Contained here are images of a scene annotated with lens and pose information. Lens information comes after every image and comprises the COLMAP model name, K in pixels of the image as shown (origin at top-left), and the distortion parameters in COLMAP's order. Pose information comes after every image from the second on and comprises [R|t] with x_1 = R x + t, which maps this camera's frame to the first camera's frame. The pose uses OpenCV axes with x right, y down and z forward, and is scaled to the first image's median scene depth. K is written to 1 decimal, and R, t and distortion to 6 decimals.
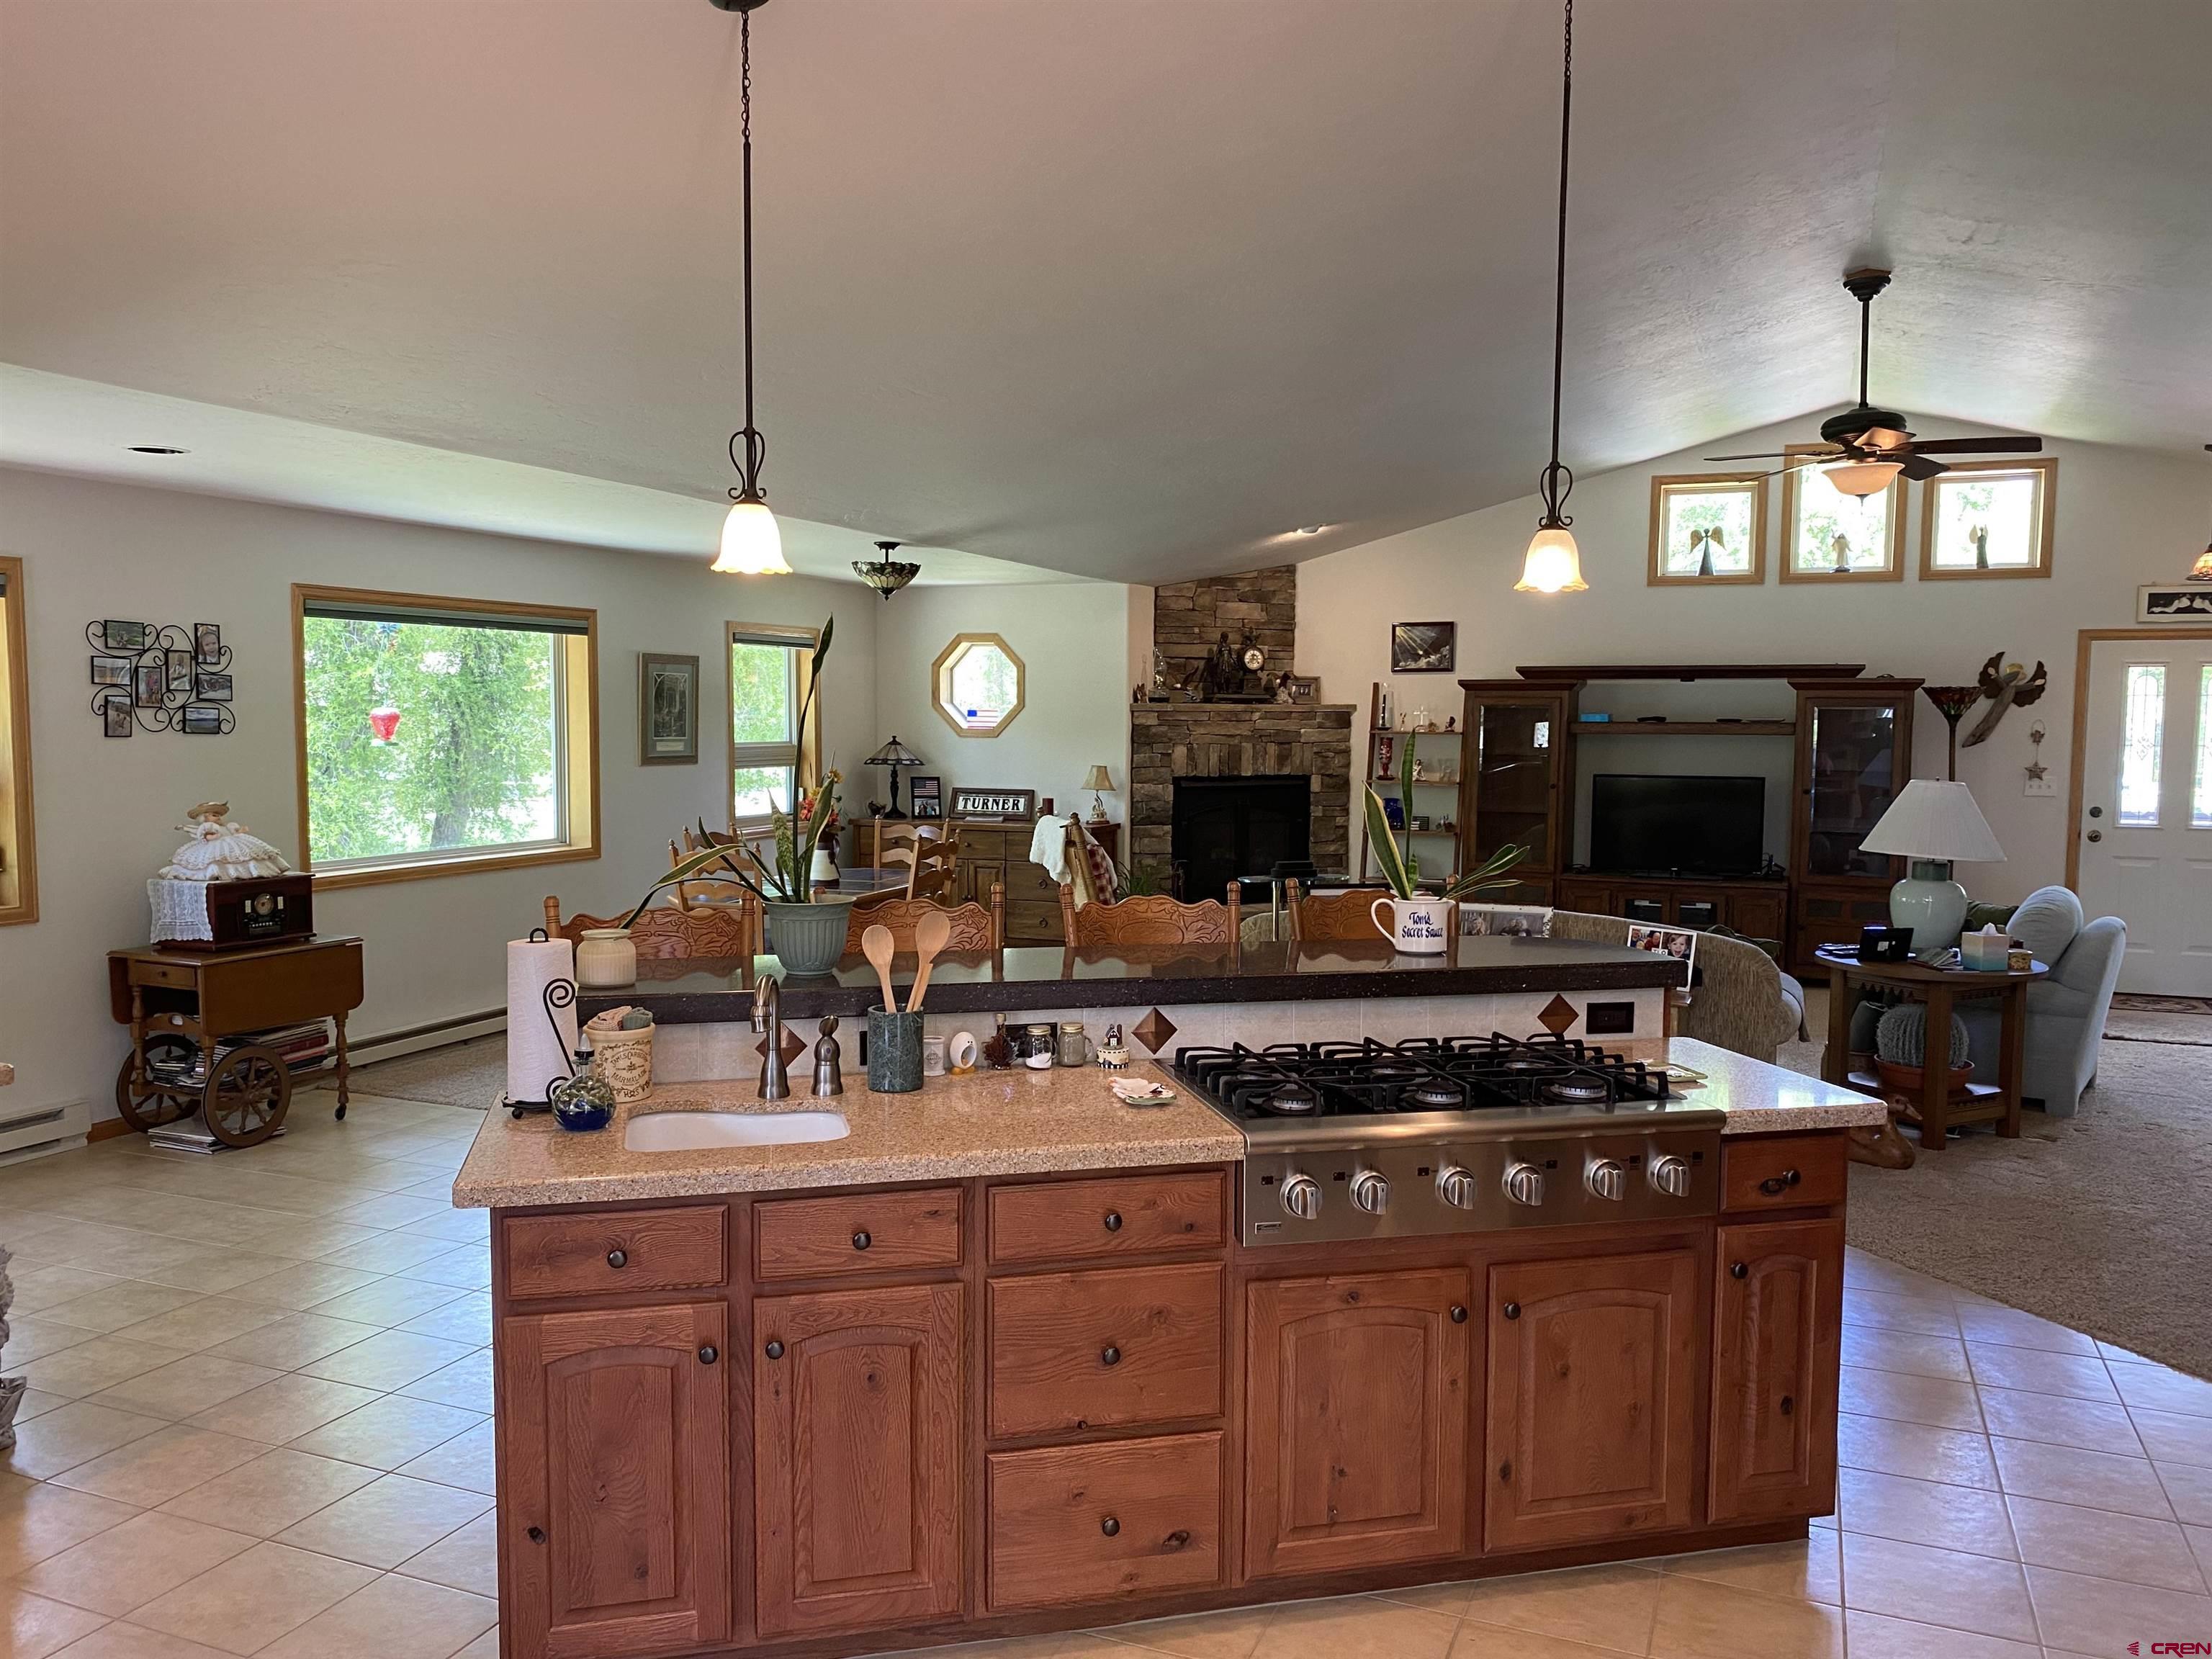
lens RADIAL K [[1696.8, 0, 1102.1], [0, 1696.8, 856.2], [0, 0, 1]] dist [0.039469, -0.057585]
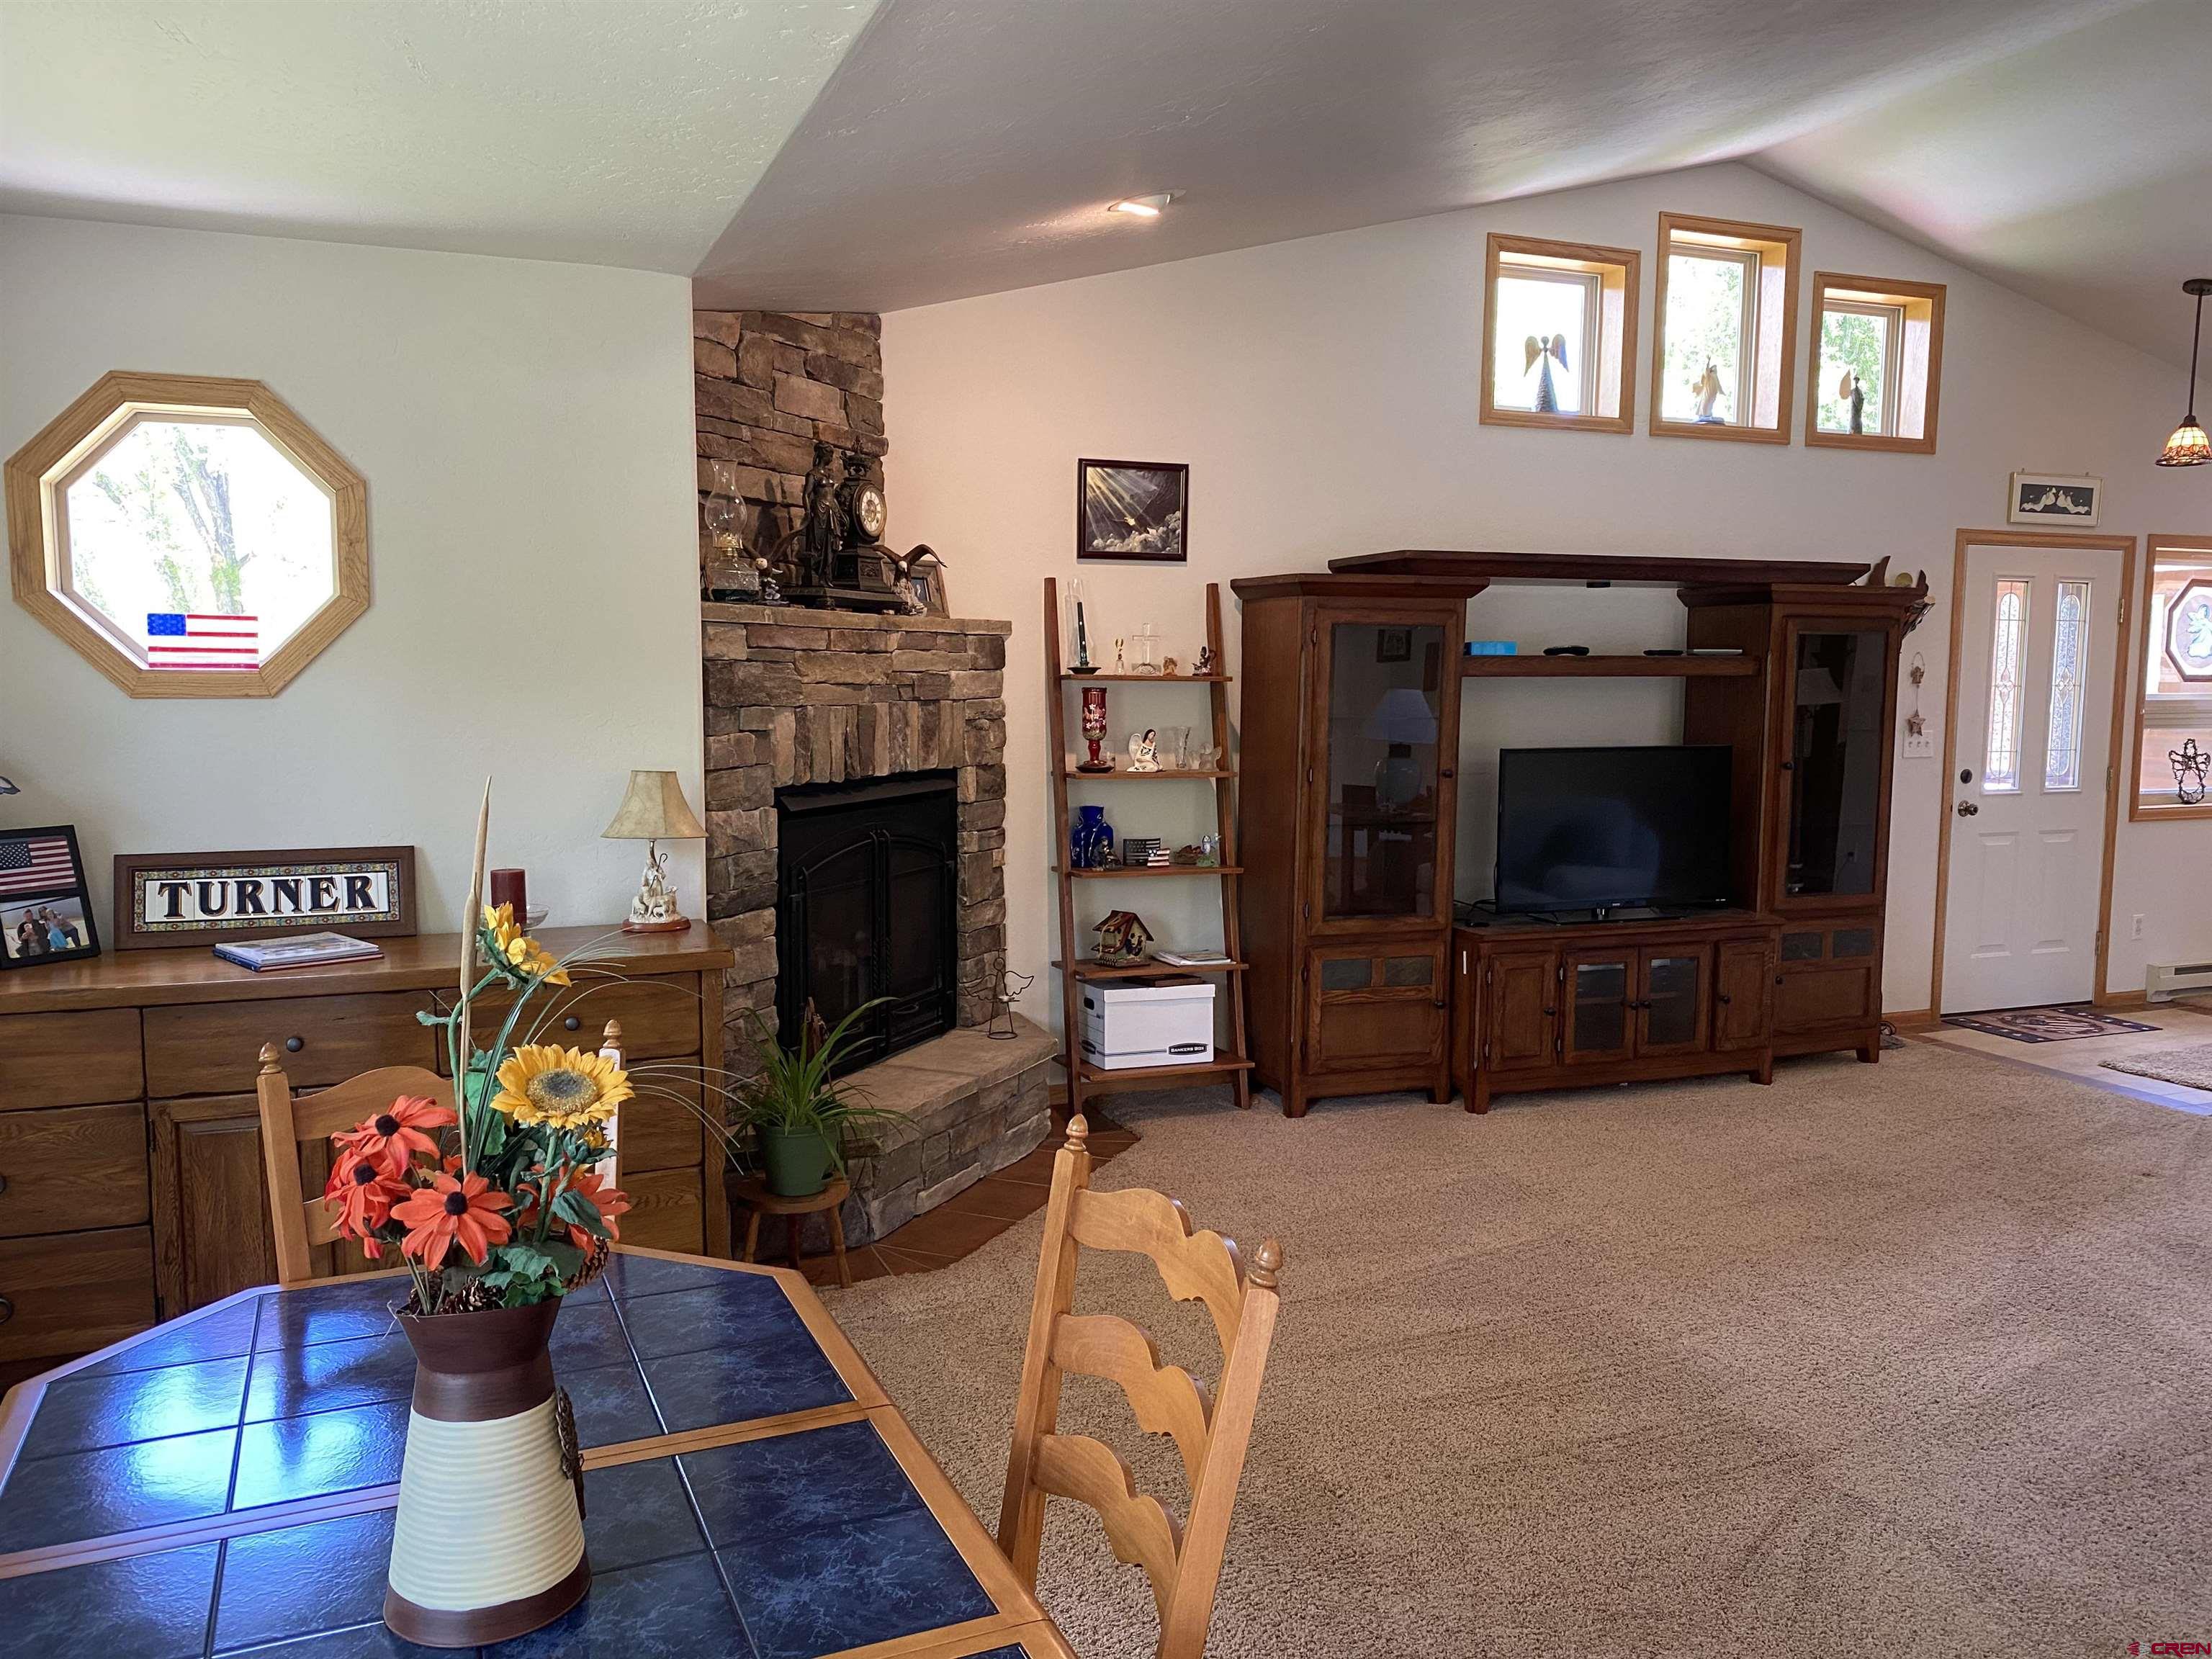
lens RADIAL K [[1696.2, 0, 1118.1], [0, 1696.2, 834.8], [0, 0, 1]] dist [0.108151, -0.150684]
pose [[0.698323, -0.071963, 0.712156, -0.528424], [0.057605, 0.997356, 0.044296, -0.134749], [-0.713461, 0.010091, 0.700622, 1.802972]]
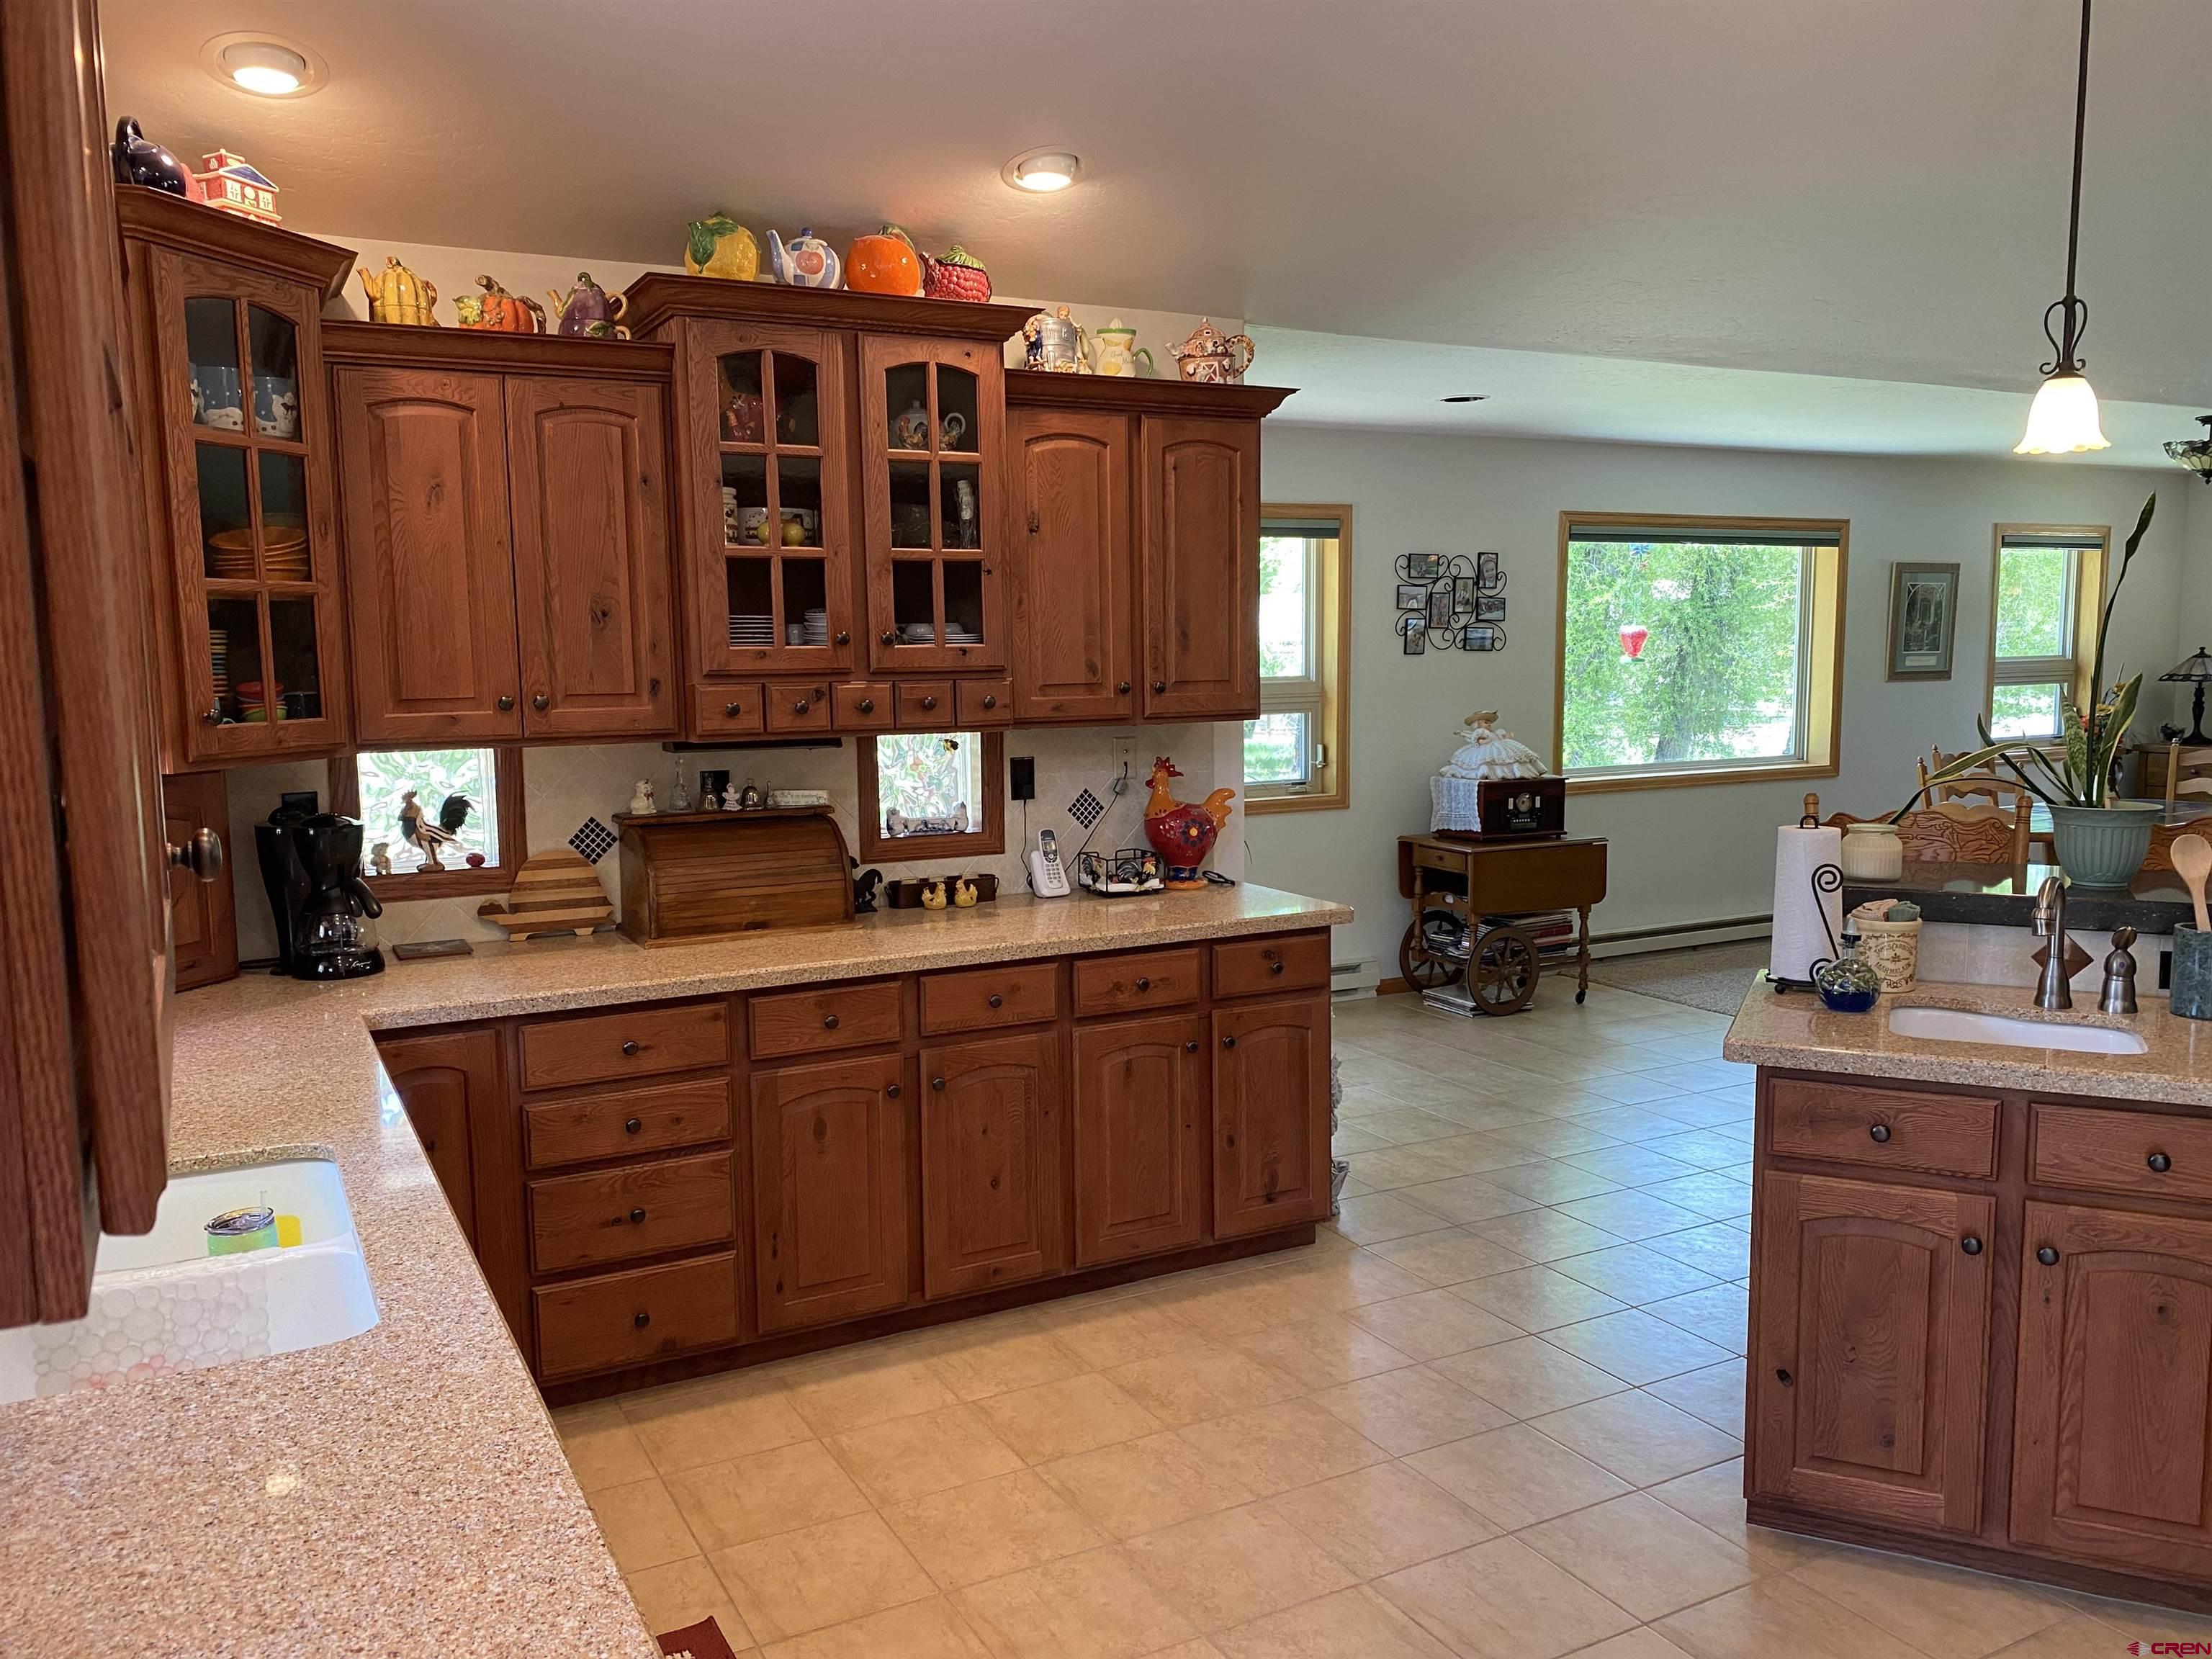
lens RADIAL K [[1672.7, 0, 1105.4], [0, 1672.7, 826.2], [0, 0, 1]] dist [0.006643, -0.006215]
pose [[0.766216, 0.057837, -0.639975, -0.001118], [-0.037239, 0.998264, 0.045632, 0.003422], [0.641503, -0.011132, 0.767040, -0.010360]]
